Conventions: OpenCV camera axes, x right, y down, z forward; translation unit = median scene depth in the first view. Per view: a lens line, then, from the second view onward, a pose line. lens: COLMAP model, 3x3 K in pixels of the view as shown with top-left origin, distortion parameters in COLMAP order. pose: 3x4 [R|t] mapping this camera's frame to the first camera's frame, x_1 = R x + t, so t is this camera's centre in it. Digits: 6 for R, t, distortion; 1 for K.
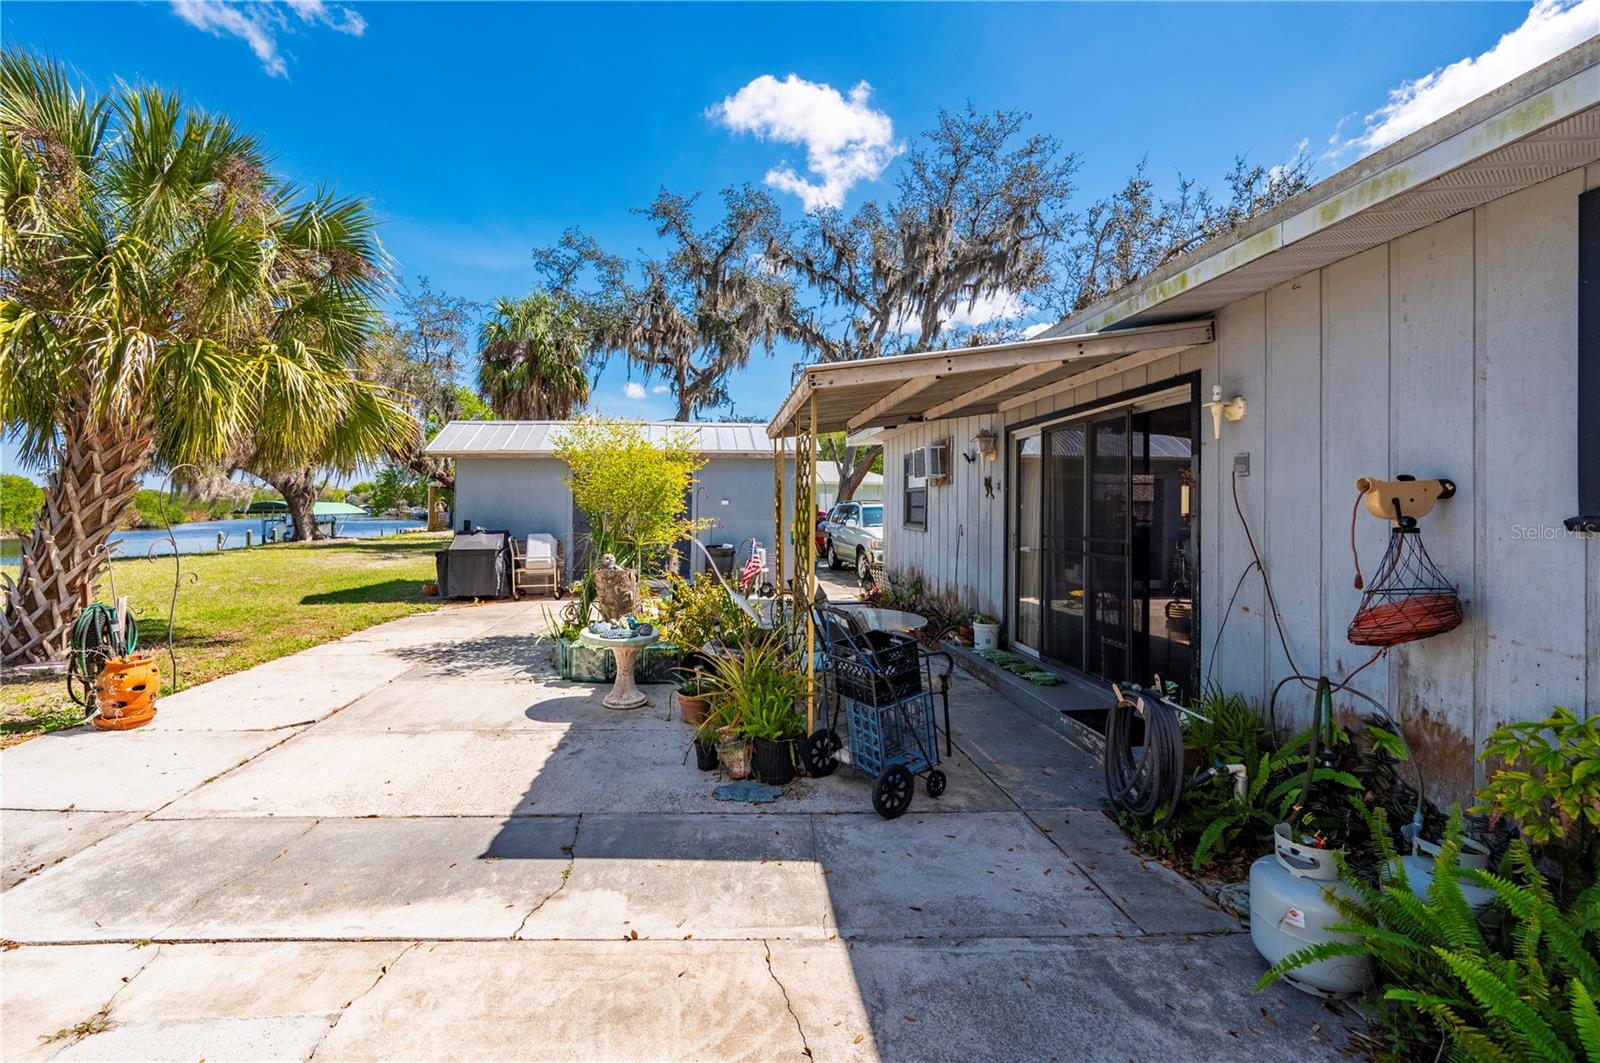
lens RADIAL K [[631.6, 0, 718.2], [0, 631.6, 509.1], [0, 0, 1]] dist [-0.000468, -0.000135]
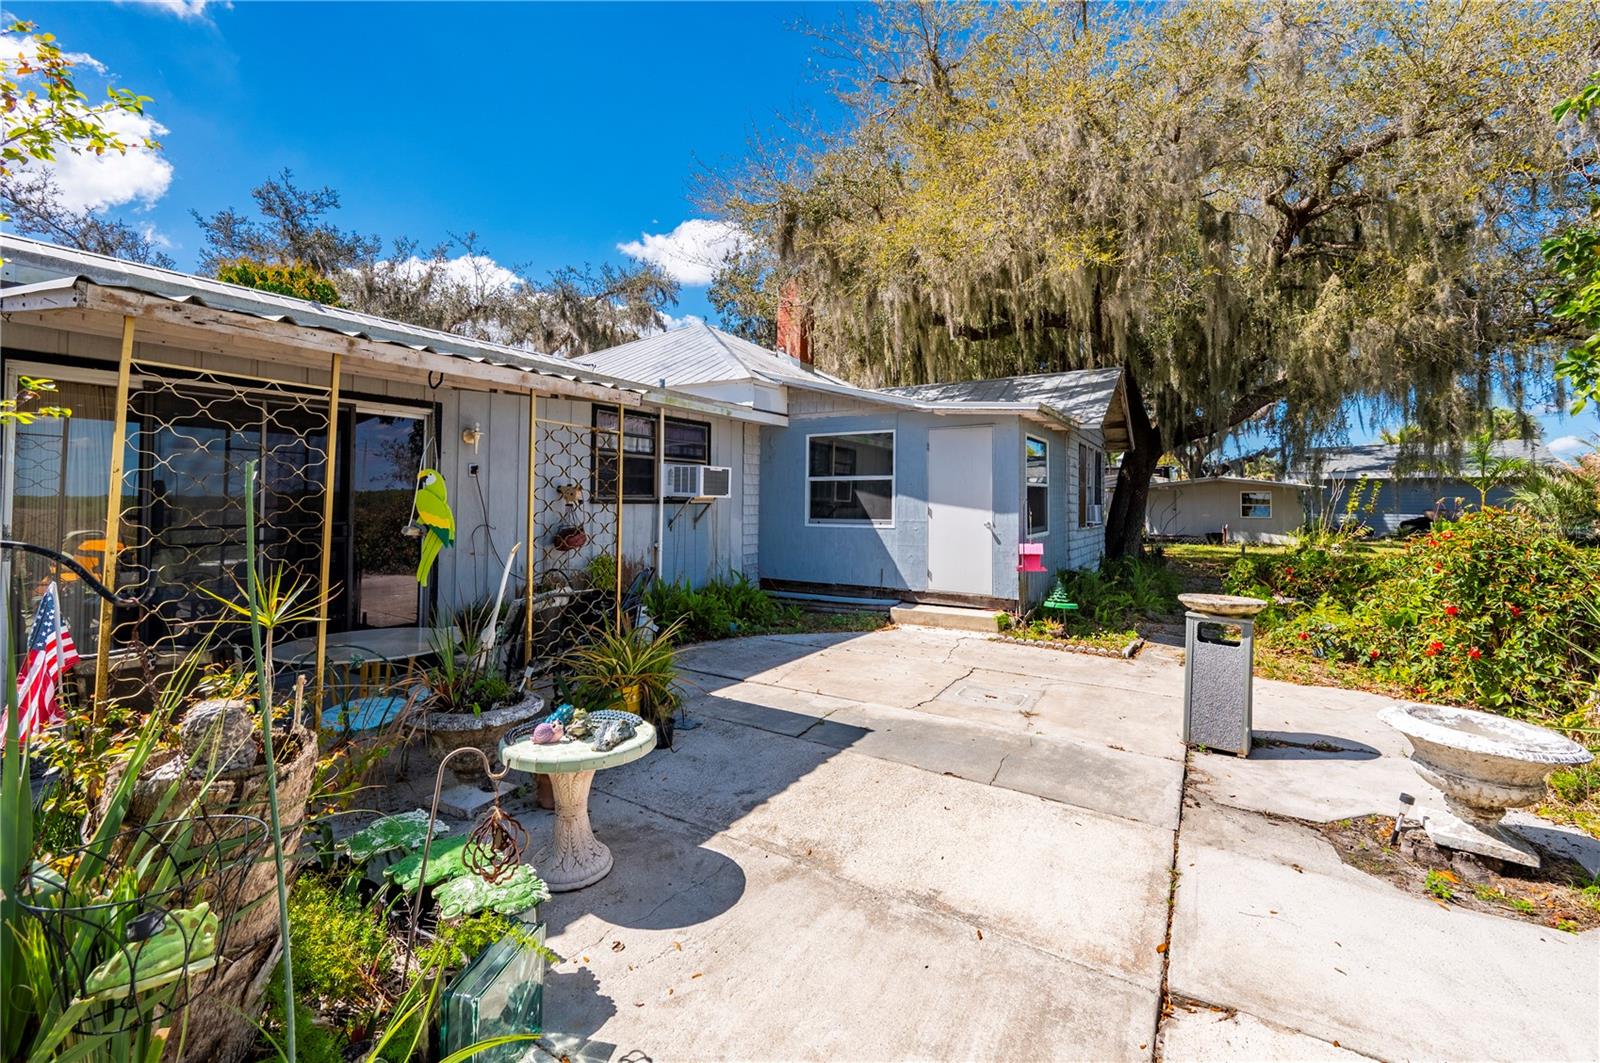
lens RADIAL K [[655.3, 0, 792.0], [0, 655.3, 482.1], [0, 0, 1]] dist [0.000552, -0.000191]
pose [[-0.833508, -0.003513, 0.552496, -0.484165], [-0.016277, 0.999702, -0.018199, -0.010247], [-0.552268, -0.024162, -0.833317, 1.086447]]
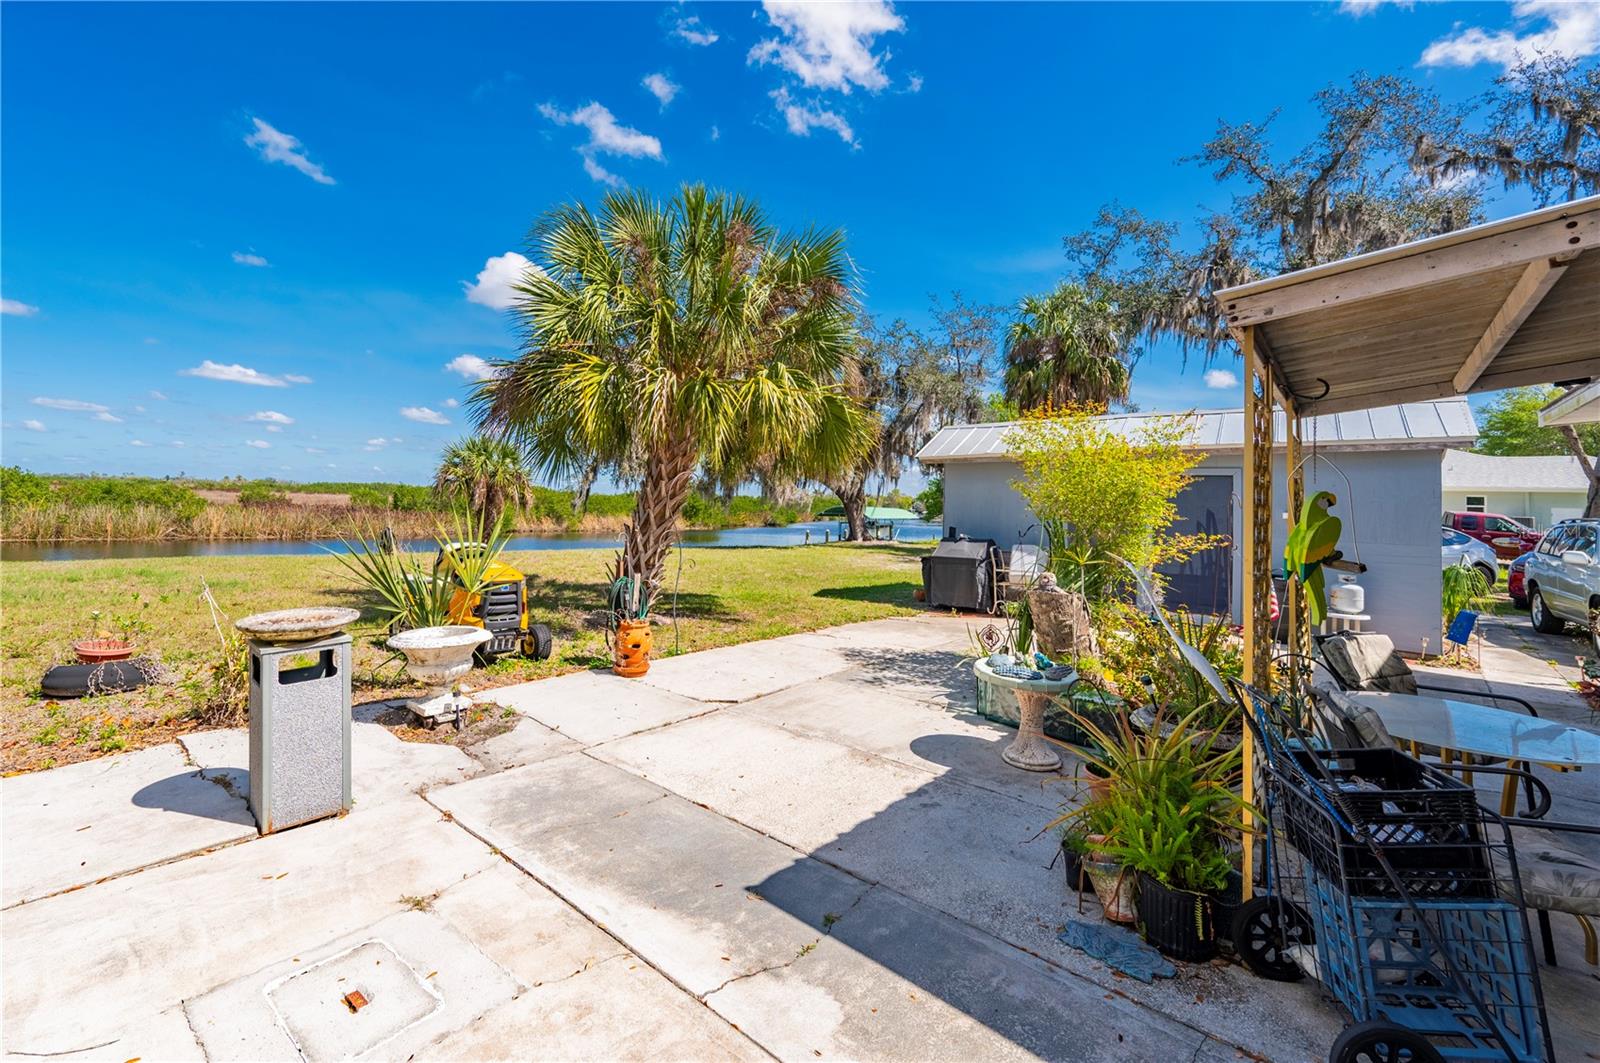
lens RADIAL K [[655.3, 0, 792.0], [0, 655.3, 482.1], [0, 0, 1]] dist [0.000552, -0.000191]
pose [[0.756367, -0.007961, -0.654099, 0.132151], [-0.028210, 0.998599, -0.044775, 0.001599], [0.653538, 0.052319, 0.755083, 0.129979]]
